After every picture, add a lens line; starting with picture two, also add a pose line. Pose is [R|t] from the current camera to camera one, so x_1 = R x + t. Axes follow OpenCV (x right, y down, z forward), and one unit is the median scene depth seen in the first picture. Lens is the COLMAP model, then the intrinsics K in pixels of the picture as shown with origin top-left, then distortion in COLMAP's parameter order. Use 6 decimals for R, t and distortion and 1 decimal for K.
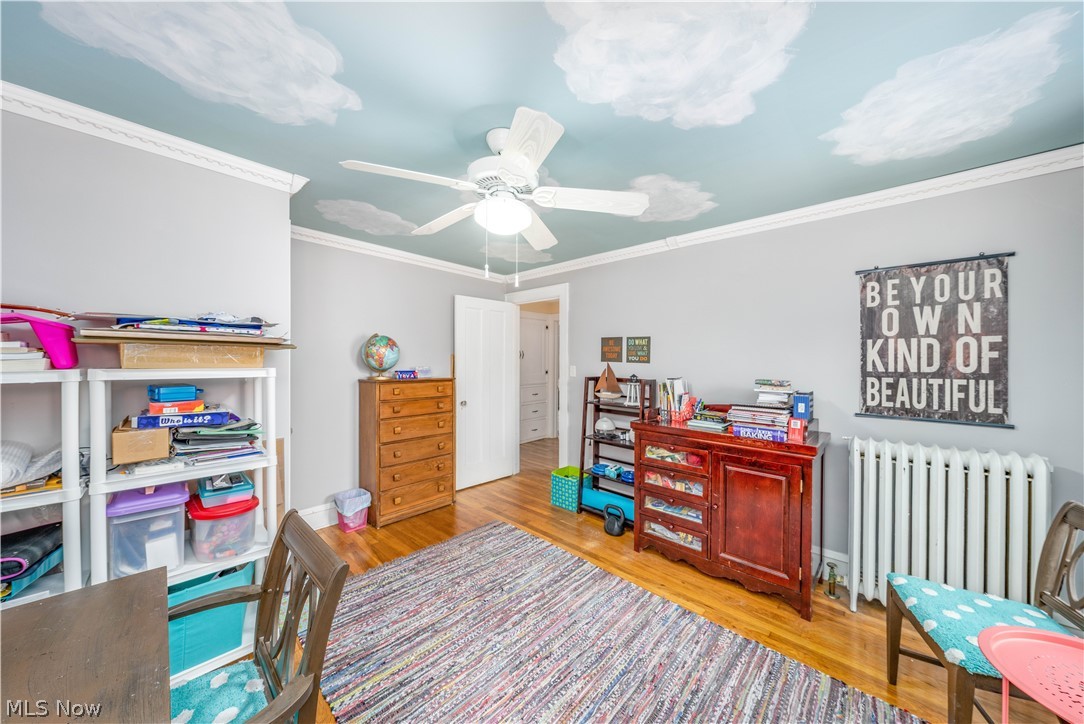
lens RADIAL K [[371.9, 0, 538.1], [0, 371.9, 362.0], [0, 0, 1]] dist [-0.001644, -0.000125]
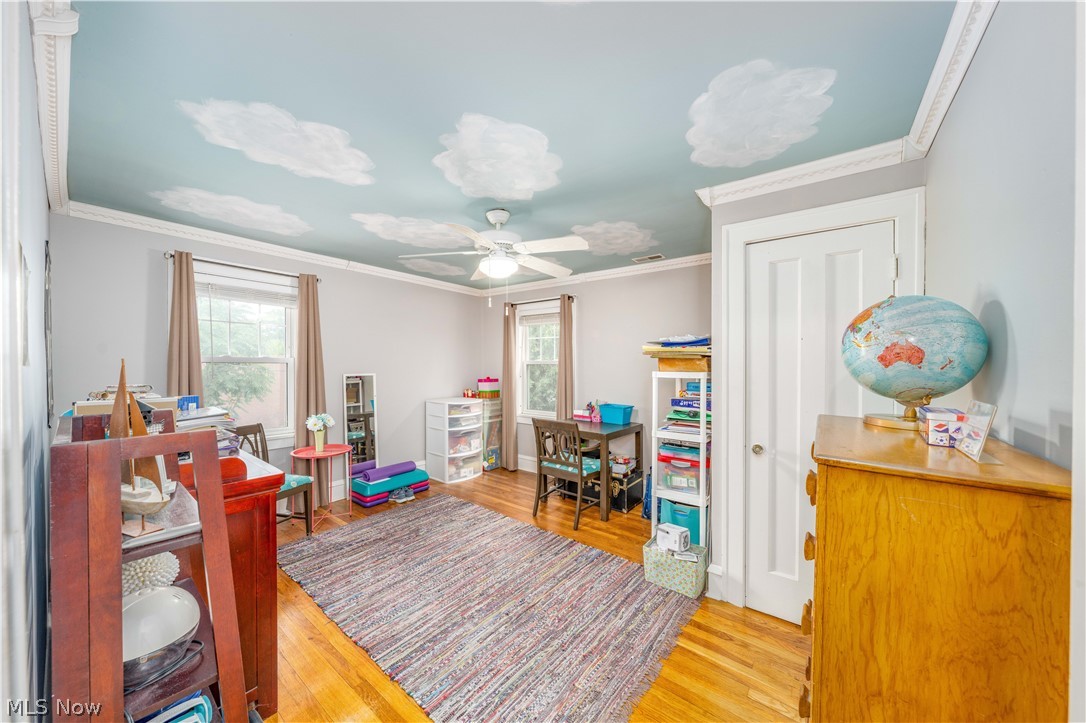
lens RADIAL K [[372.6, 0, 539.1], [0, 372.6, 361.5], [0, 0, 1]] dist [-0.001644, -0.000125]
pose [[-0.994635, -0.006158, -0.103267, -0.077462], [-0.006534, 0.999973, 0.003303, -0.013056], [0.103244, 0.003960, -0.994648, 1.992131]]
